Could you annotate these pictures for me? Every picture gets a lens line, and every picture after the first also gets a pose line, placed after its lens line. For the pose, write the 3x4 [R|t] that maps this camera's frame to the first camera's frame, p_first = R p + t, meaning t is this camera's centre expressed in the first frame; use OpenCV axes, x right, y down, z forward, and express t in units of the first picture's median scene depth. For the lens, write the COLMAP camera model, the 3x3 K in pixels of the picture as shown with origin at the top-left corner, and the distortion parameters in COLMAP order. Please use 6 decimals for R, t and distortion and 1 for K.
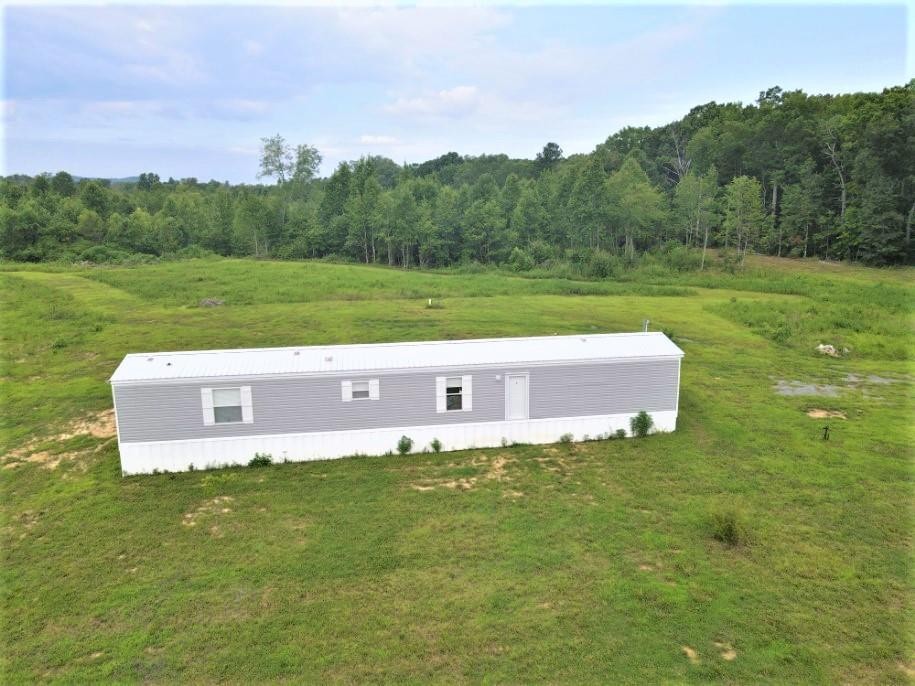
lens RADIAL K [[698.6, 0, 469.0], [0, 698.6, 333.6], [0, 0, 1]] dist [-0.014223, 0.033892]
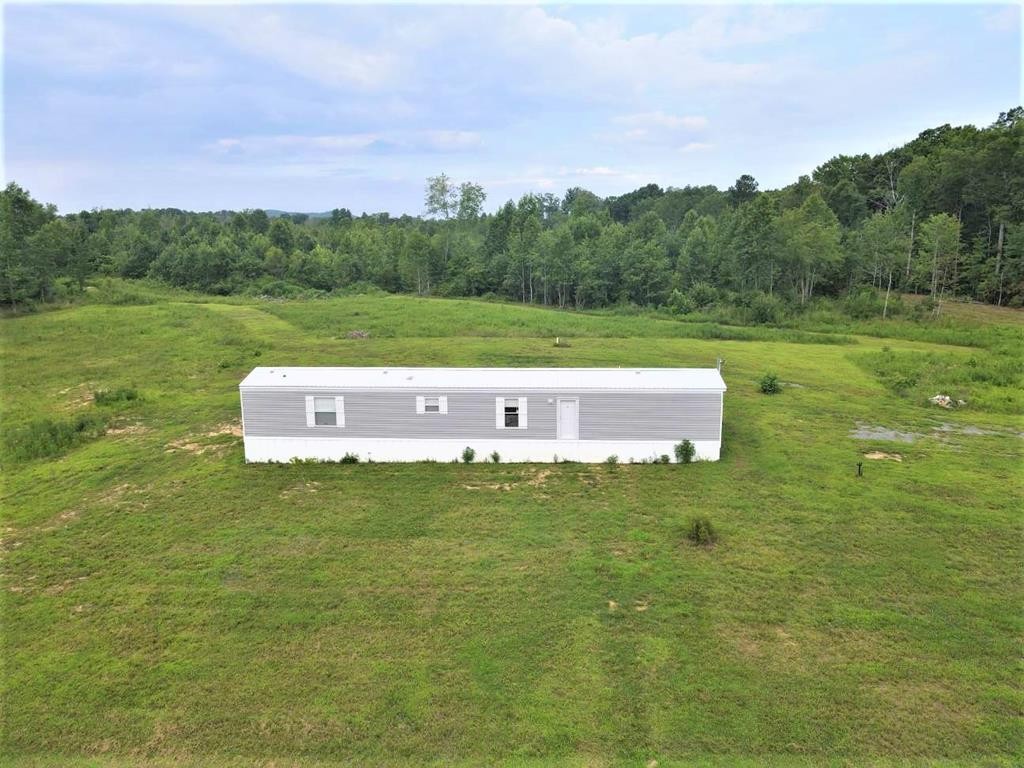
lens RADIAL K [[781.8, 0, 512.3], [0, 781.8, 381.8], [0, 0, 1]] dist [-0.014223, 0.033892]
pose [[0.975903, 0.042873, -0.213953, 0.248589], [-0.043701, 0.999044, 0.000864, 0.033185], [0.213786, 0.008507, 0.976843, -0.254756]]
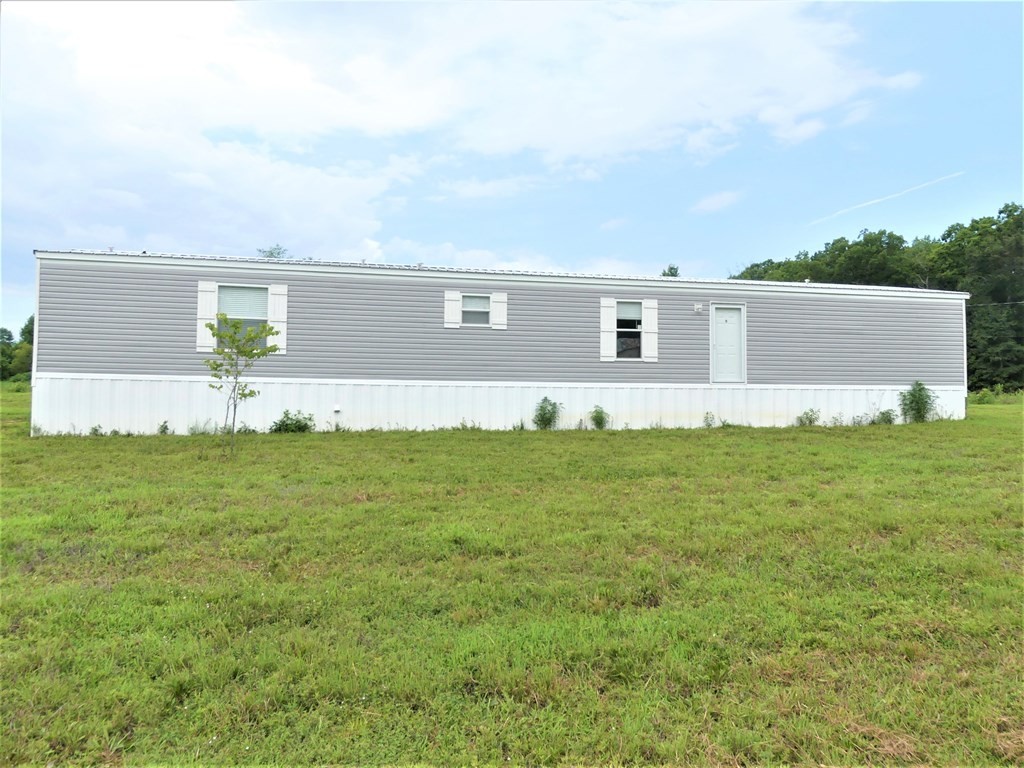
lens RADIAL K [[781.8, 0, 533.5], [0, 781.8, 383.2], [0, 0, 1]] dist [-0.014223, 0.033892]
pose [[0.997368, 0.015055, 0.070924, -0.146315], [0.001228, 0.974557, -0.224136, 0.274846], [-0.072494, 0.223633, 0.971974, 0.359551]]
